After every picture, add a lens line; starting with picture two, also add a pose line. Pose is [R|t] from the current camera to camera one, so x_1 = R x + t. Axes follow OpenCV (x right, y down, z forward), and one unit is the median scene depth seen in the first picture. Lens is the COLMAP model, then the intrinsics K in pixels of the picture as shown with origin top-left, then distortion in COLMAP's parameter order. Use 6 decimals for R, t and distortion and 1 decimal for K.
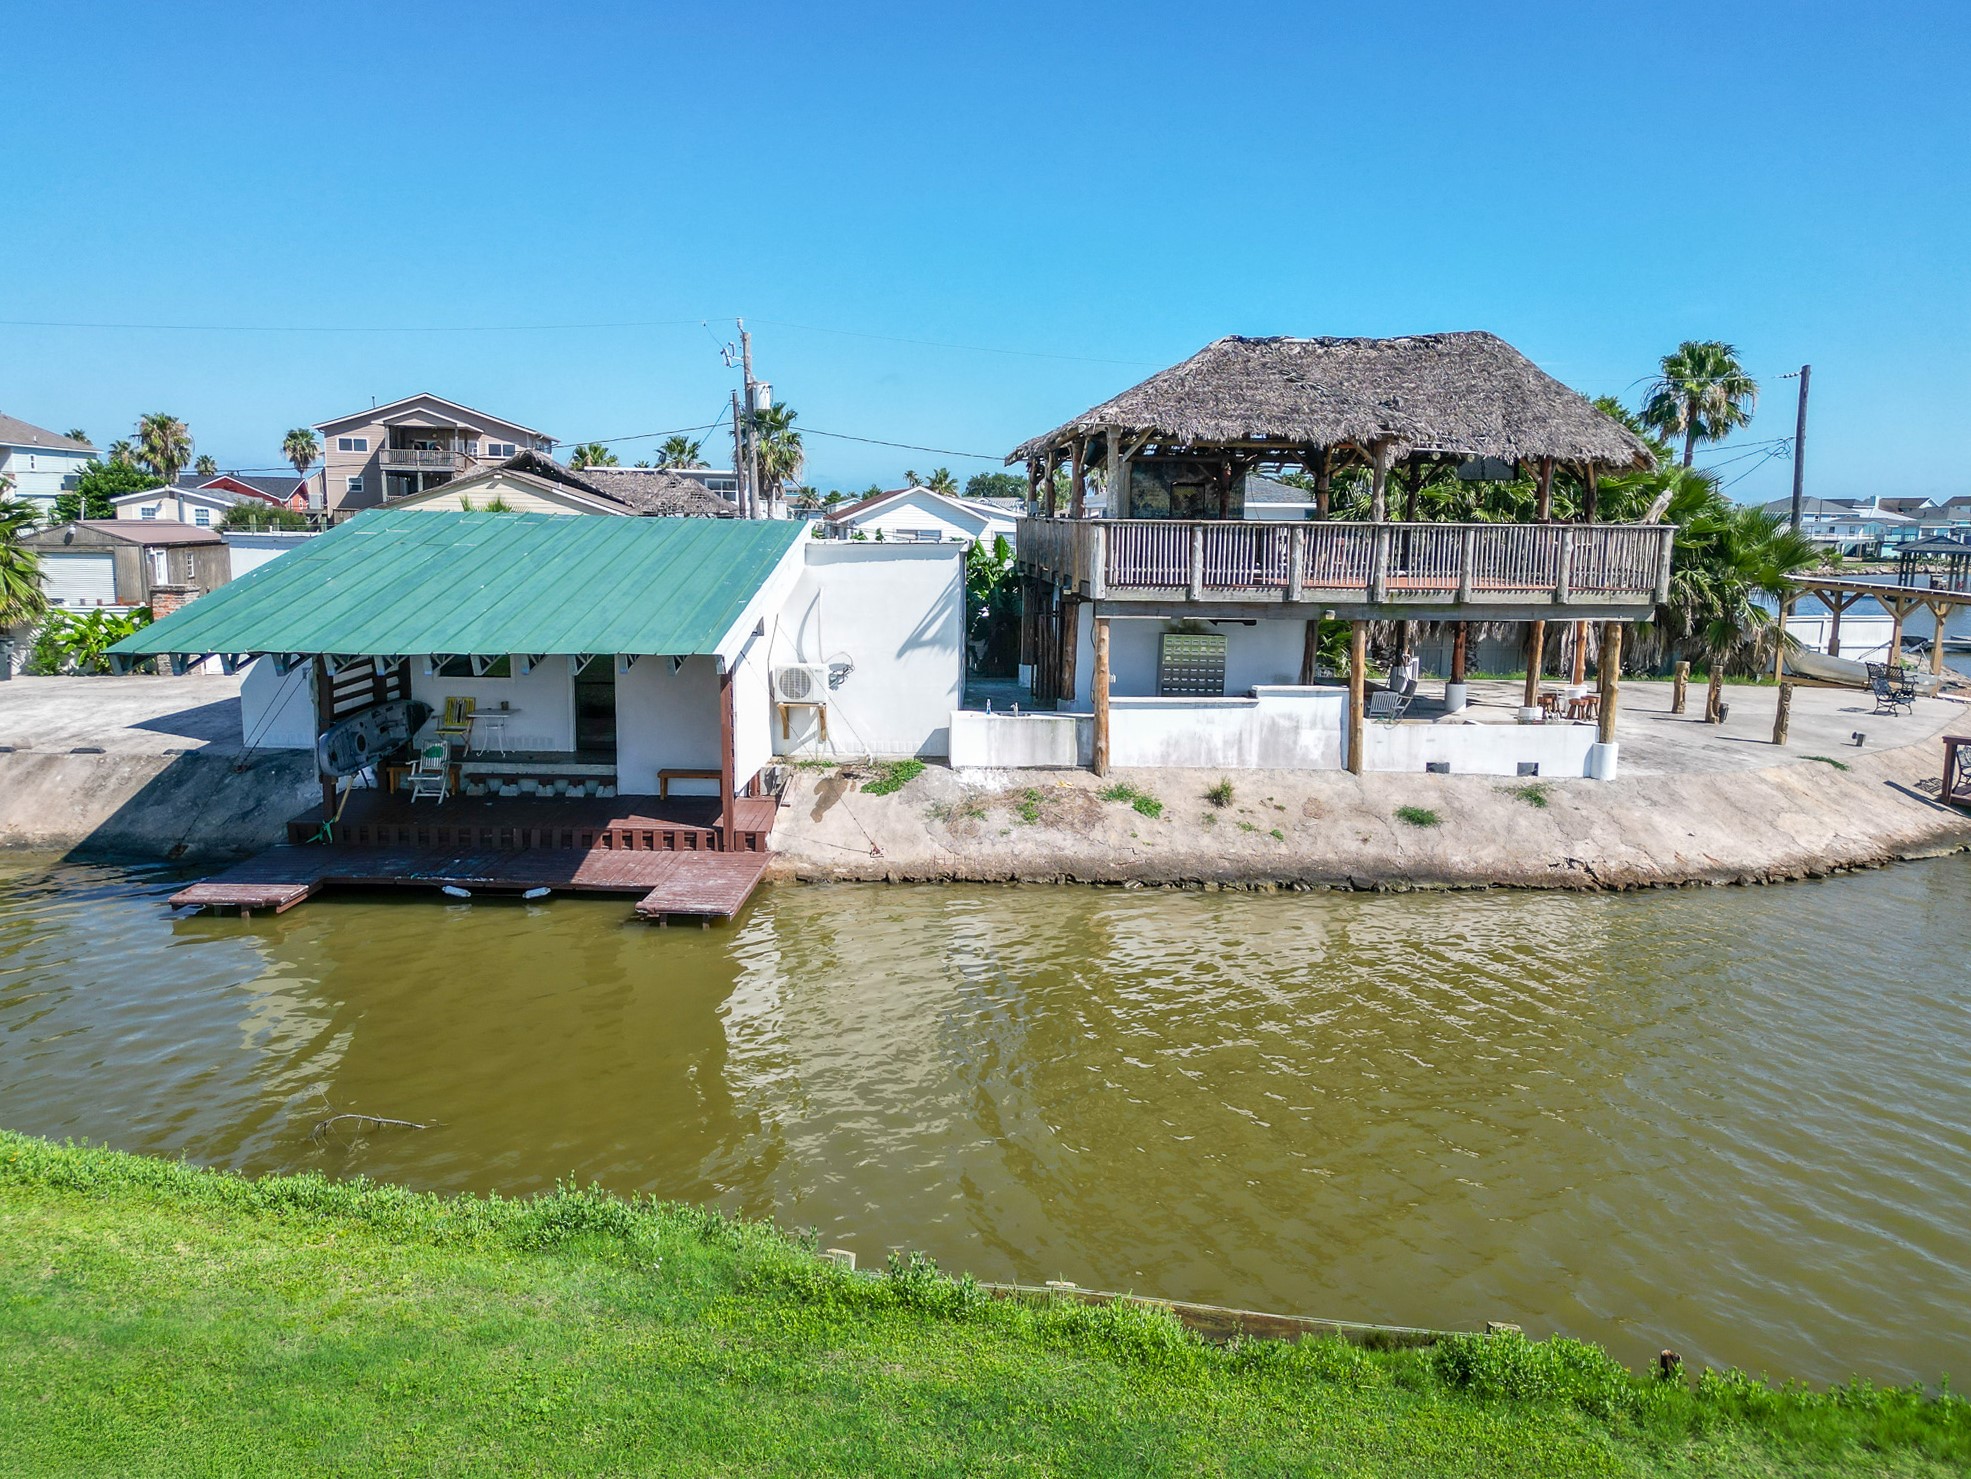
lens RADIAL K [[1386.7, 0, 985.5], [0, 1386.7, 739.5], [0, 0, 1]] dist [0.081098, -0.088935]
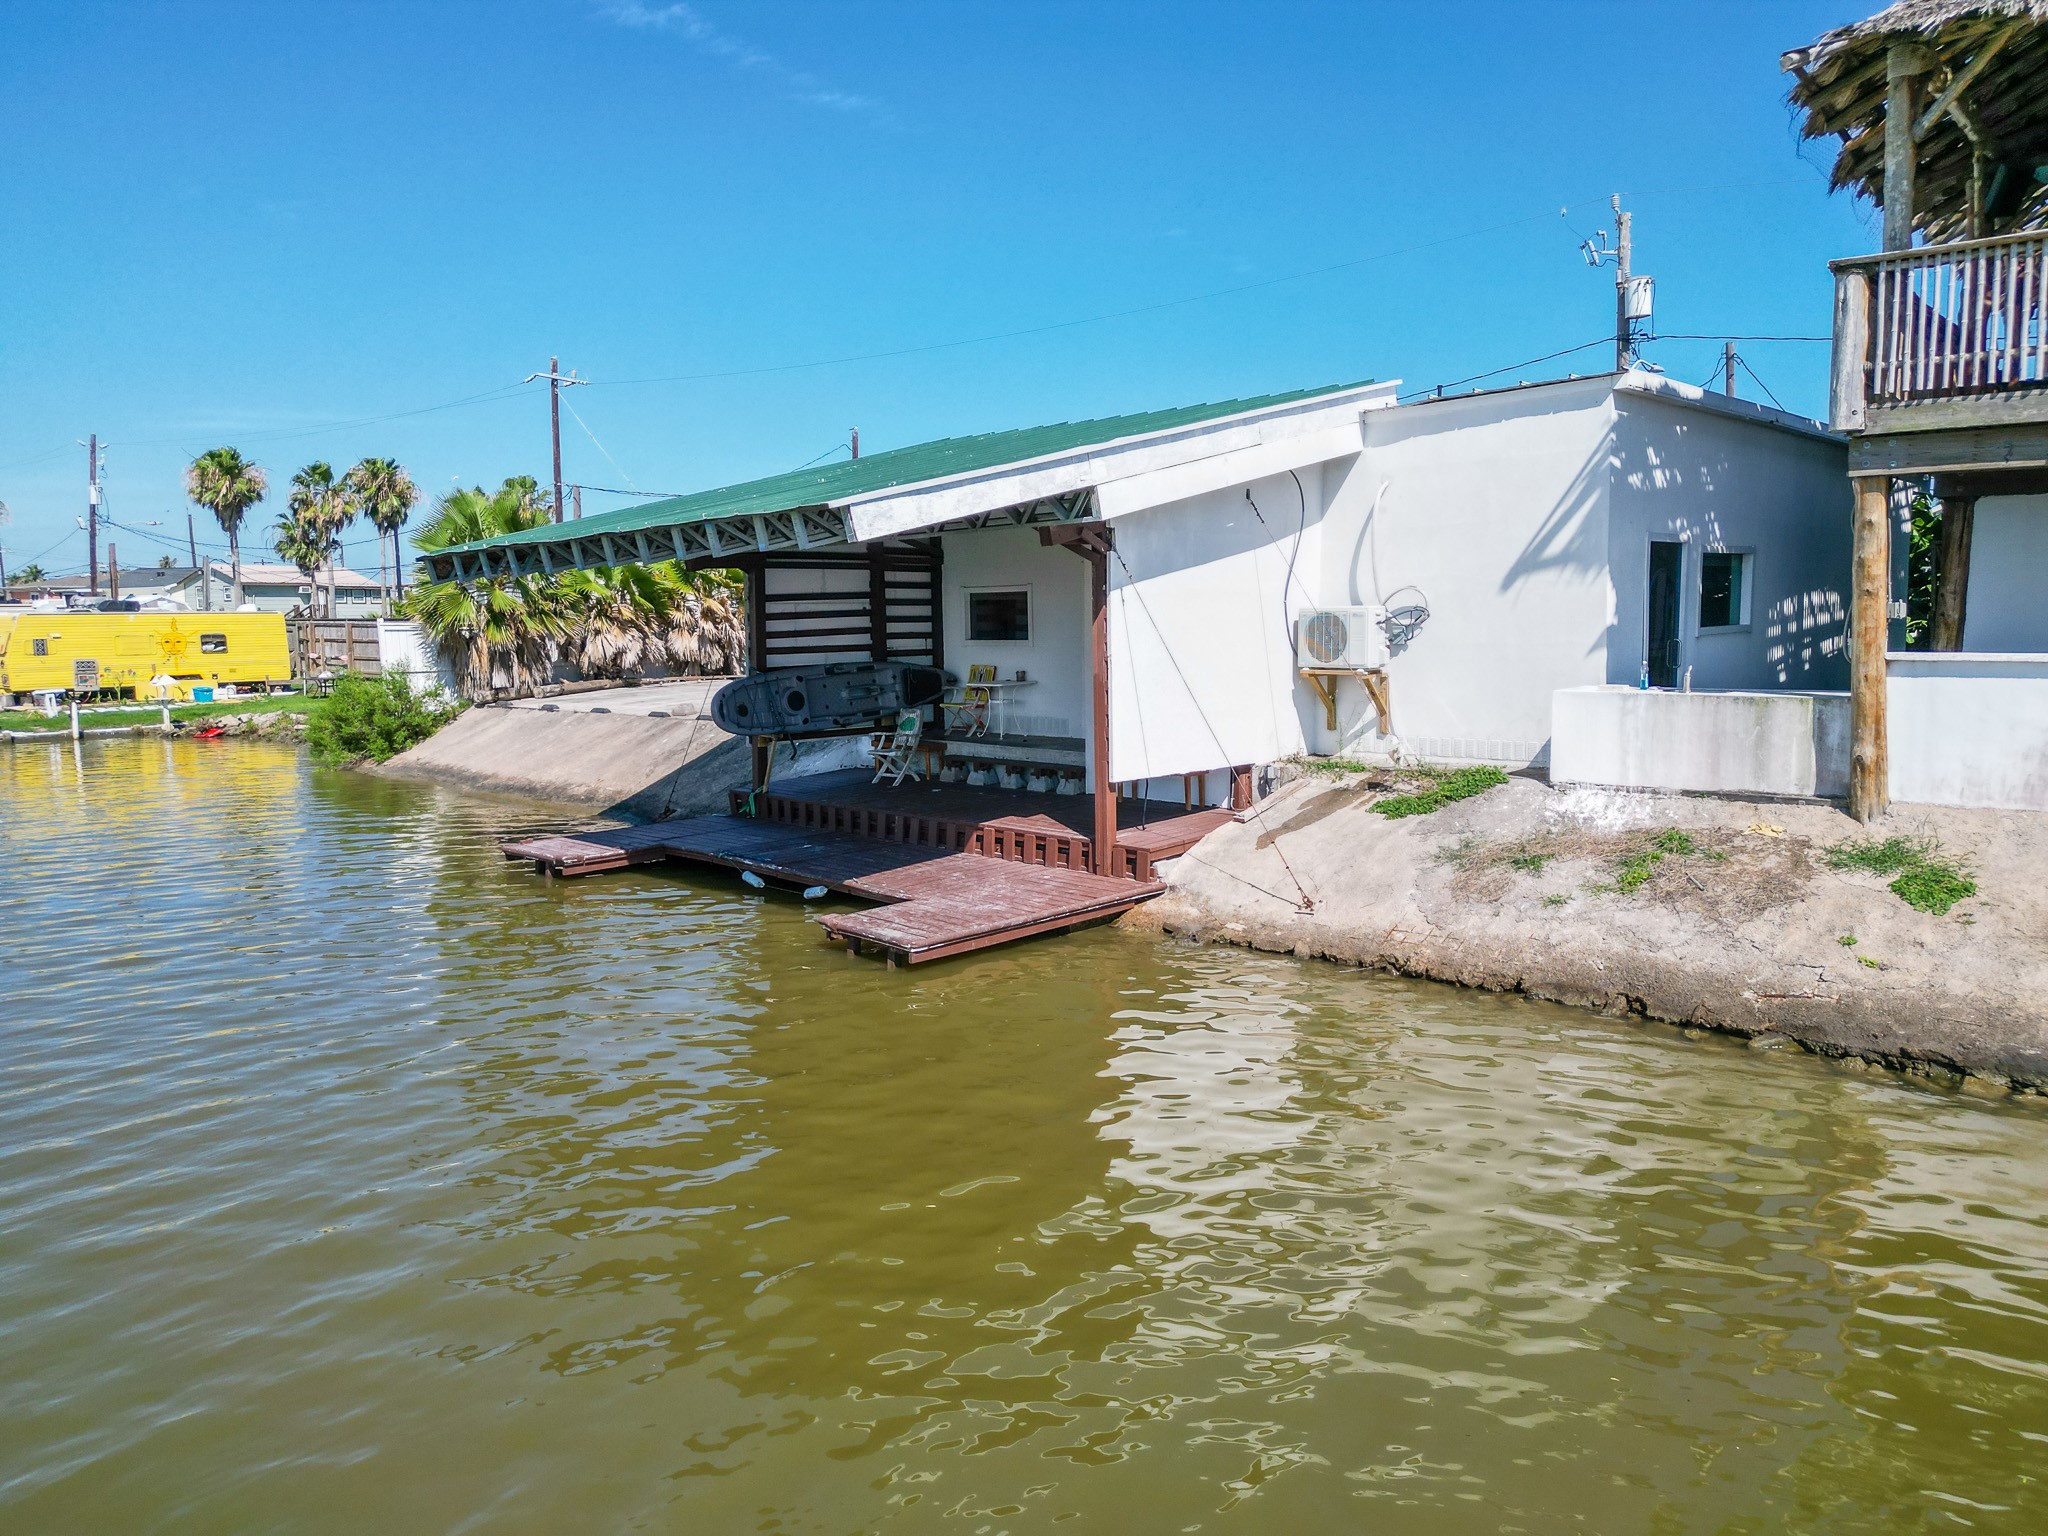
lens RADIAL K [[1483.8, 0, 1024.0], [0, 1483.8, 768.0], [0, 0, 1]] dist [0.173118, -0.237888]
pose [[0.715218, 0.050439, -0.697079, 0.238123], [-0.085755, 0.996189, -0.015904, 0.041131], [0.693621, 0.071153, 0.716818, 0.435867]]
